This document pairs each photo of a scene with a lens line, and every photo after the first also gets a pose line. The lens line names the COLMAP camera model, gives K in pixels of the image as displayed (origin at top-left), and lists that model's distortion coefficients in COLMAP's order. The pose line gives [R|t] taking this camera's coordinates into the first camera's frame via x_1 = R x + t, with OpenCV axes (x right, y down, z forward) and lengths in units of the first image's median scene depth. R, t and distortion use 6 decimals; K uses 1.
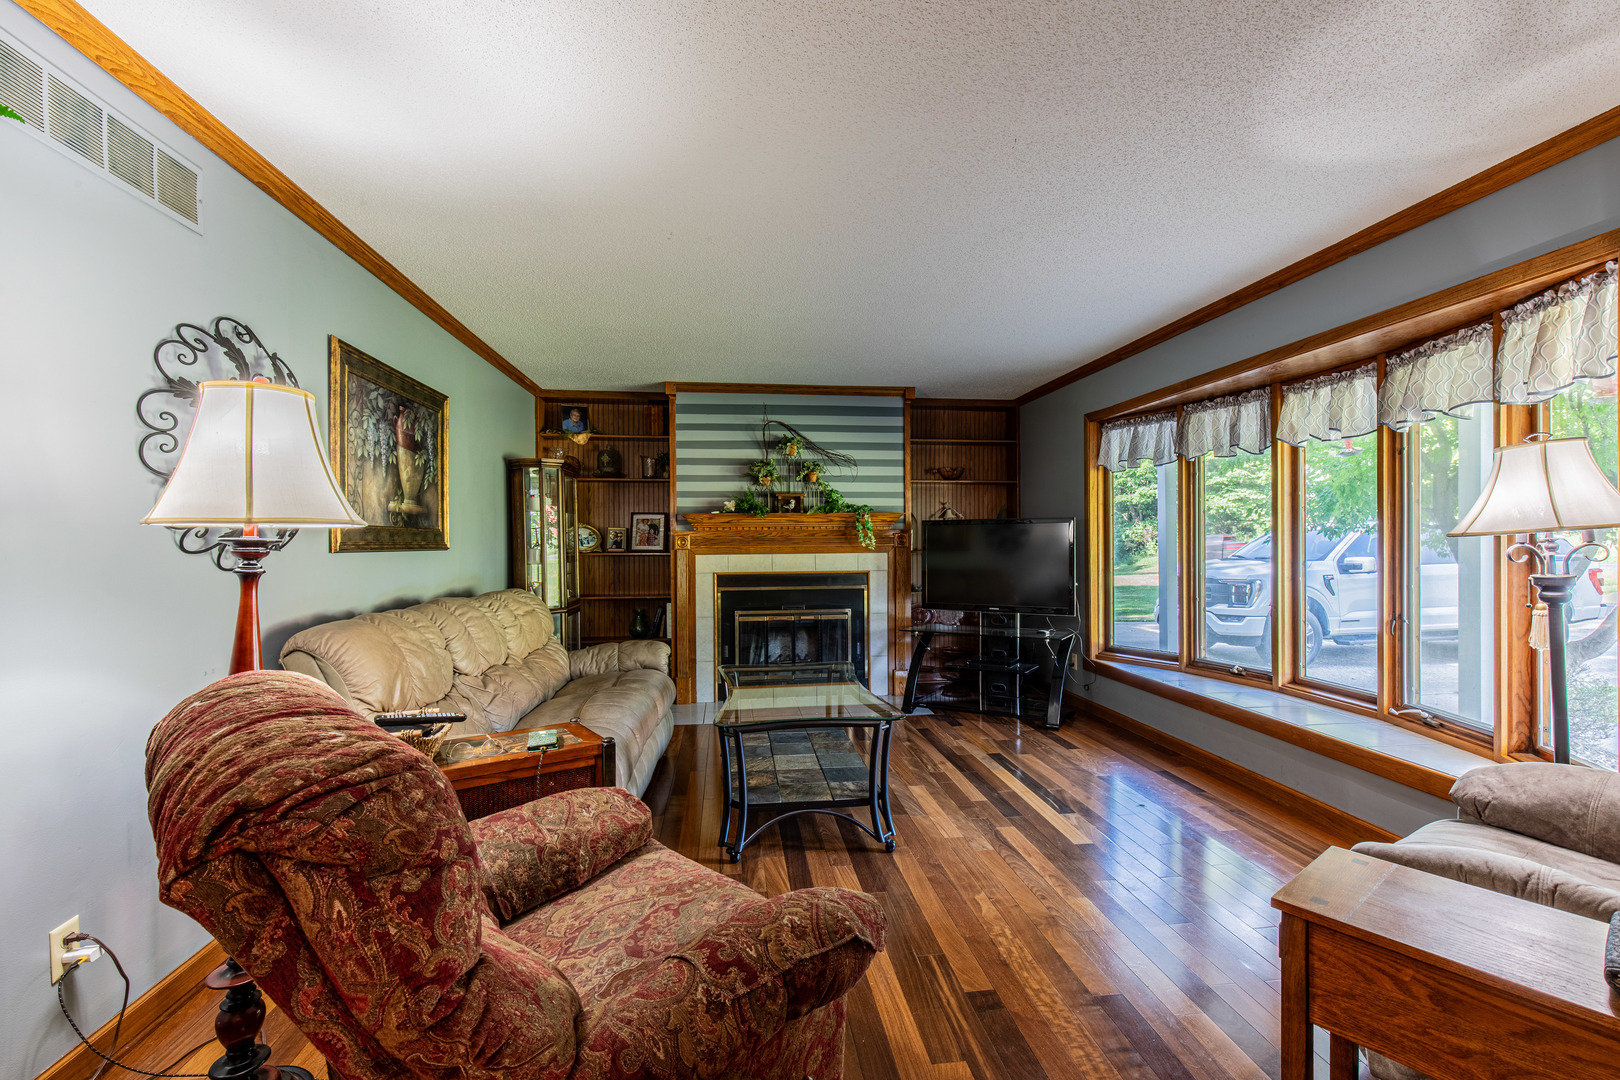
lens RADIAL K [[740.2, 0, 822.0], [0, 740.2, 535.7], [0, 0, 1]] dist [0.007817, -0.000094]
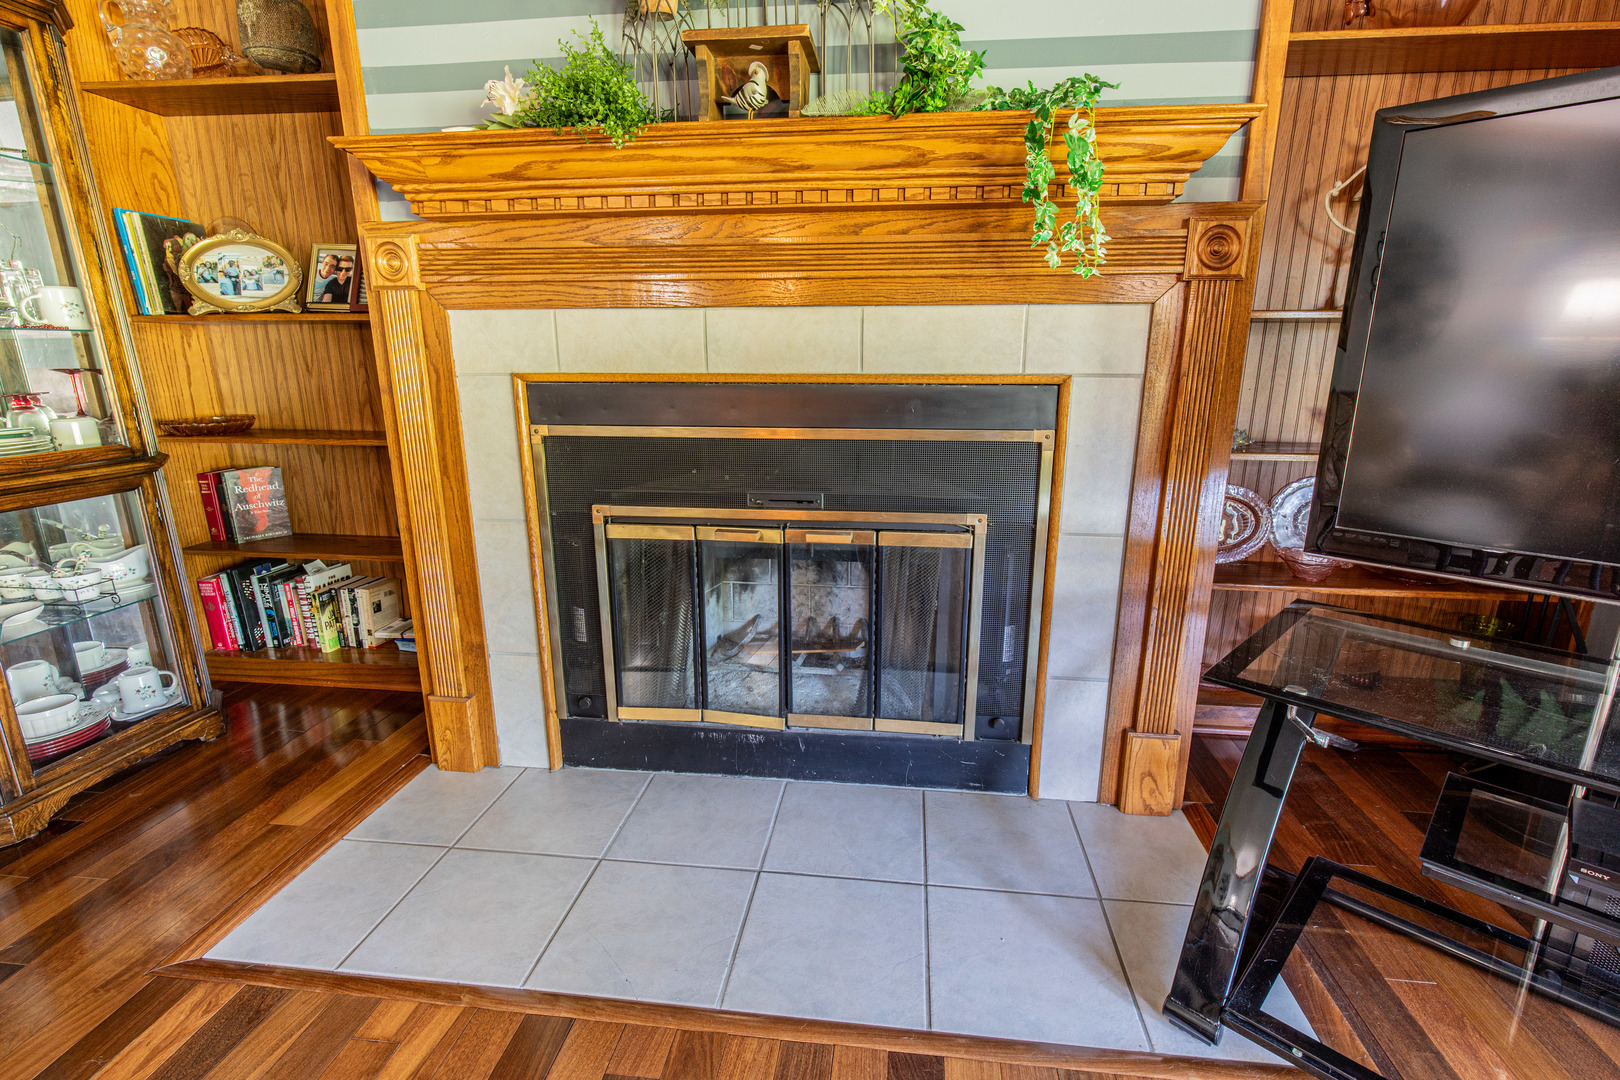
lens RADIAL K [[786.3, 0, 812.9], [0, 786.3, 571.3], [0, 0, 1]] dist [0.001777, 0.000025]
pose [[0.964161, 0.074429, -0.254664, 0.059567], [-0.003506, 0.963336, 0.268274, 0.045748], [0.265294, -0.257767, 0.929072, 0.796332]]
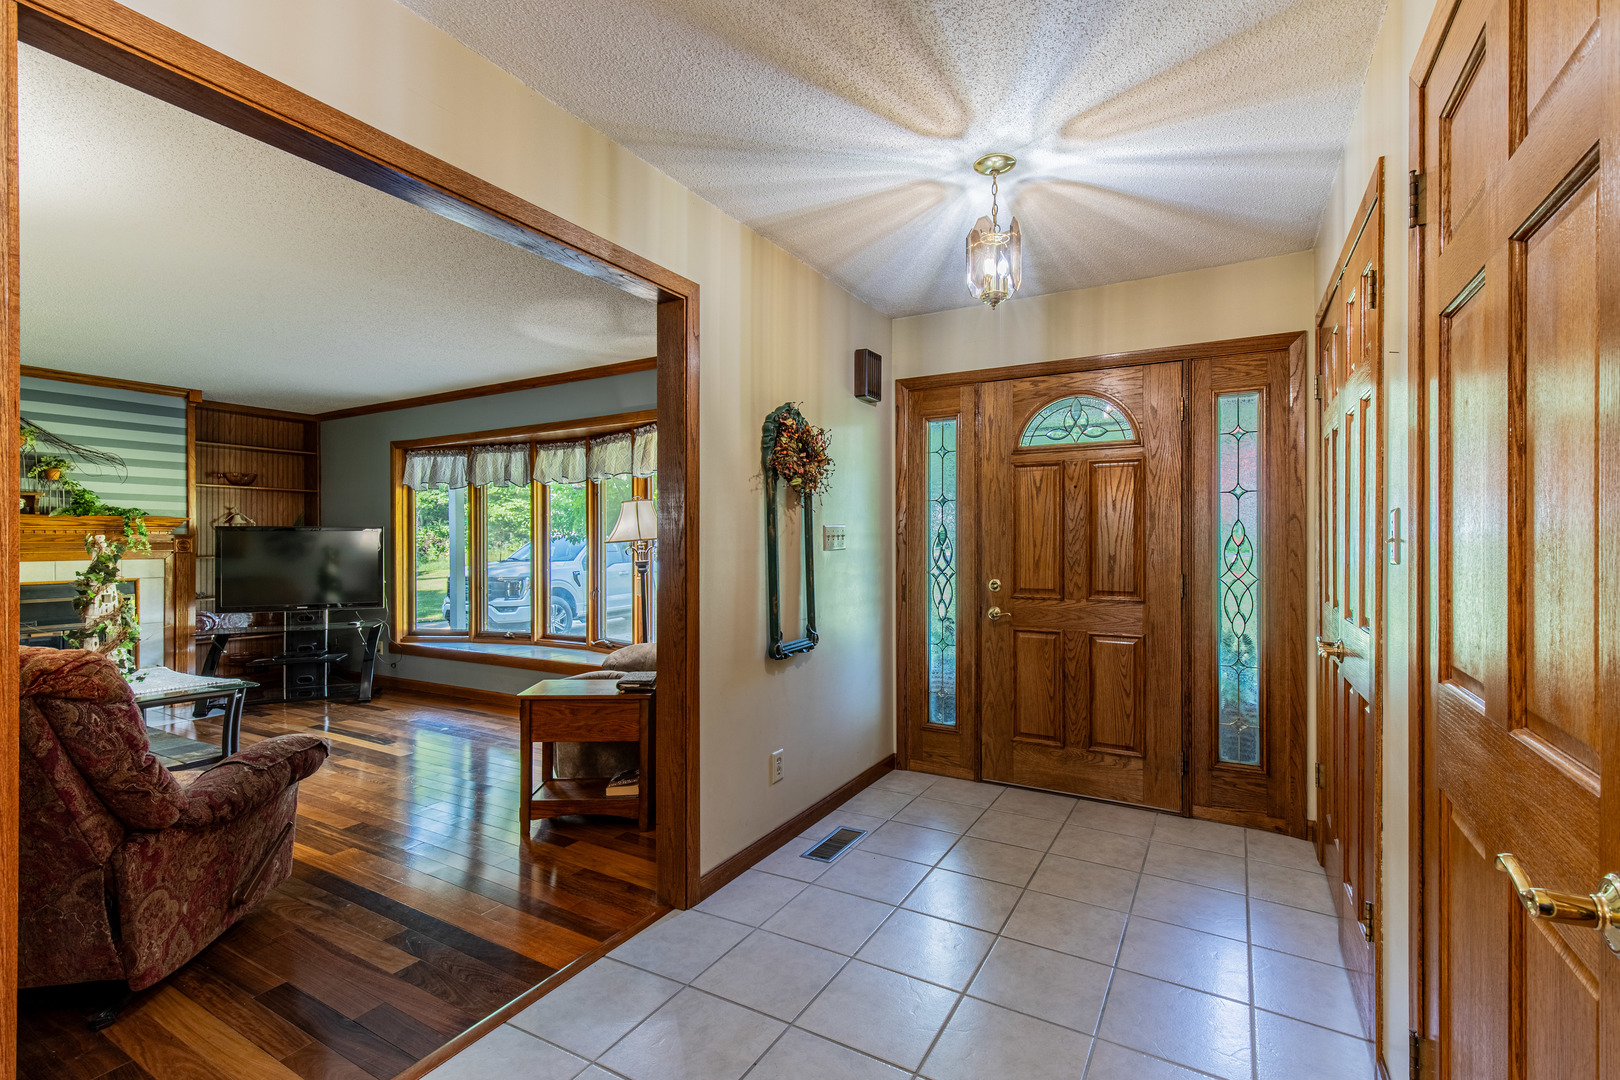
lens RADIAL K [[723.4, 0, 812.1], [0, 723.4, 545.7], [0, 0, 1]] dist [0.001460, 0.000014]
pose [[0.620984, -0.001262, 0.783822, -0.144273], [-0.003182, 0.999986, 0.004130, -0.000488], [-0.783817, -0.005059, 0.620972, -0.272261]]
